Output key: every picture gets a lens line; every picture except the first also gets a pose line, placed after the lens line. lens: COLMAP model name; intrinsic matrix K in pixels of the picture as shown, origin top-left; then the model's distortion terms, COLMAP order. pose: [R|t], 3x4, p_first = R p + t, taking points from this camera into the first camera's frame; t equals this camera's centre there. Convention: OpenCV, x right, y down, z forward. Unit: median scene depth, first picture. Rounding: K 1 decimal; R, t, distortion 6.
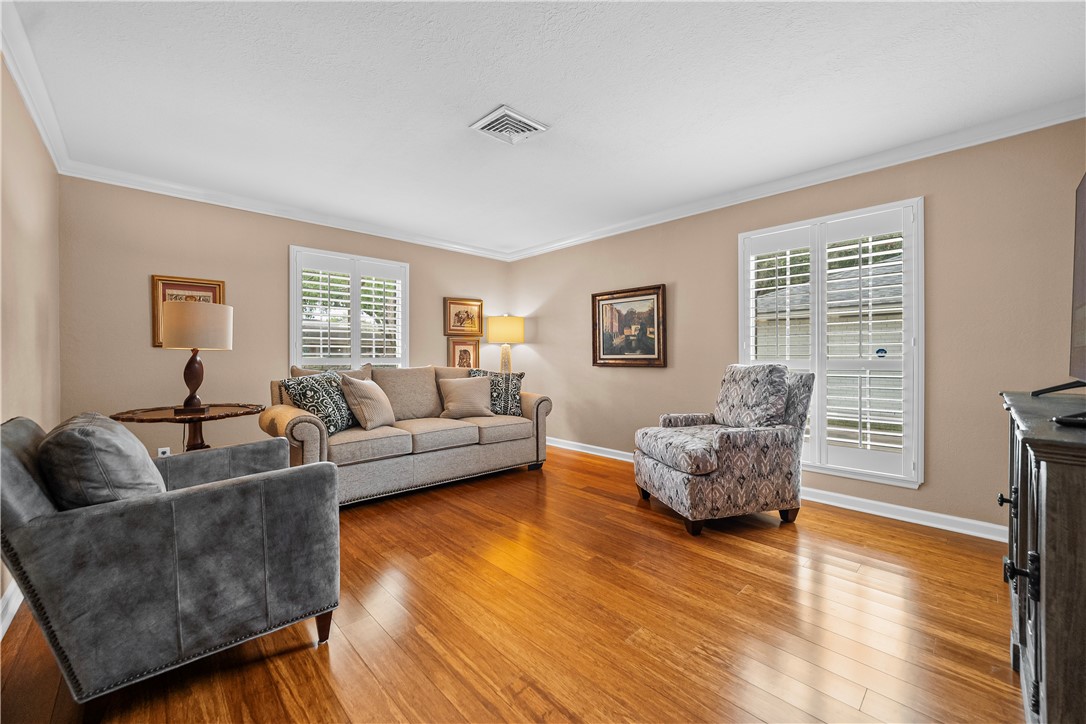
lens RADIAL K [[429.7, 0, 543.5], [0, 429.7, 352.0], [0, 0, 1]] dist [-0.015474, 0.005803]
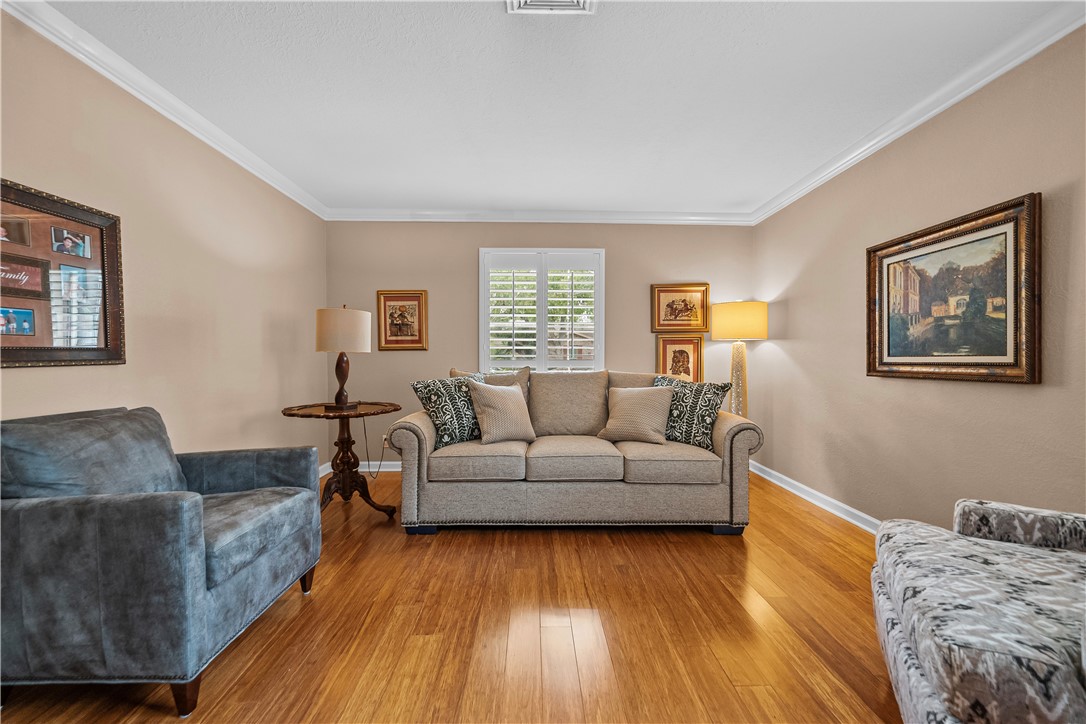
lens RADIAL K [[431.6, 0, 545.5], [0, 431.6, 366.4], [0, 0, 1]] dist [-0.016942, 0.007714]
pose [[0.744142, 0.012864, -0.667898, 0.203076], [0.006144, 0.999640, 0.026099, 0.002911], [0.667994, -0.023525, 0.743795, 0.342416]]
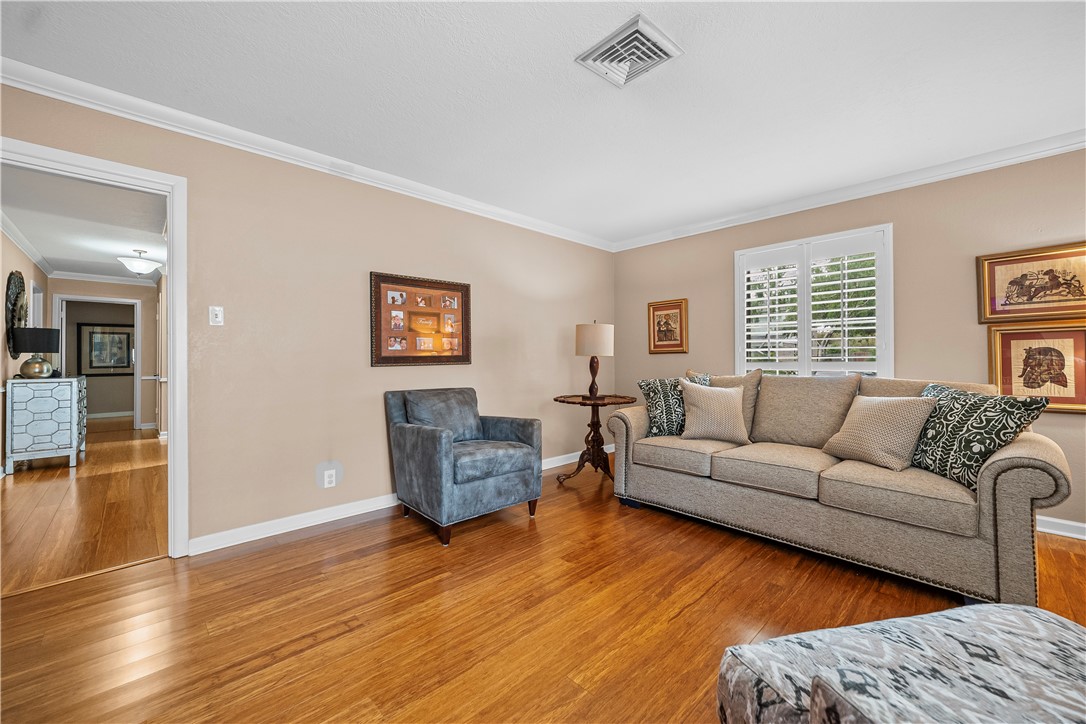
lens RADIAL K [[429.7, 0, 543.5], [0, 429.7, 352.0], [0, 0, 1]] dist [-0.015474, 0.005803]
pose [[0.006363, -0.019611, -0.999787, 0.417005], [0.011012, 0.999748, -0.019540, 0.004356], [0.999919, -0.010885, 0.006578, 0.534264]]
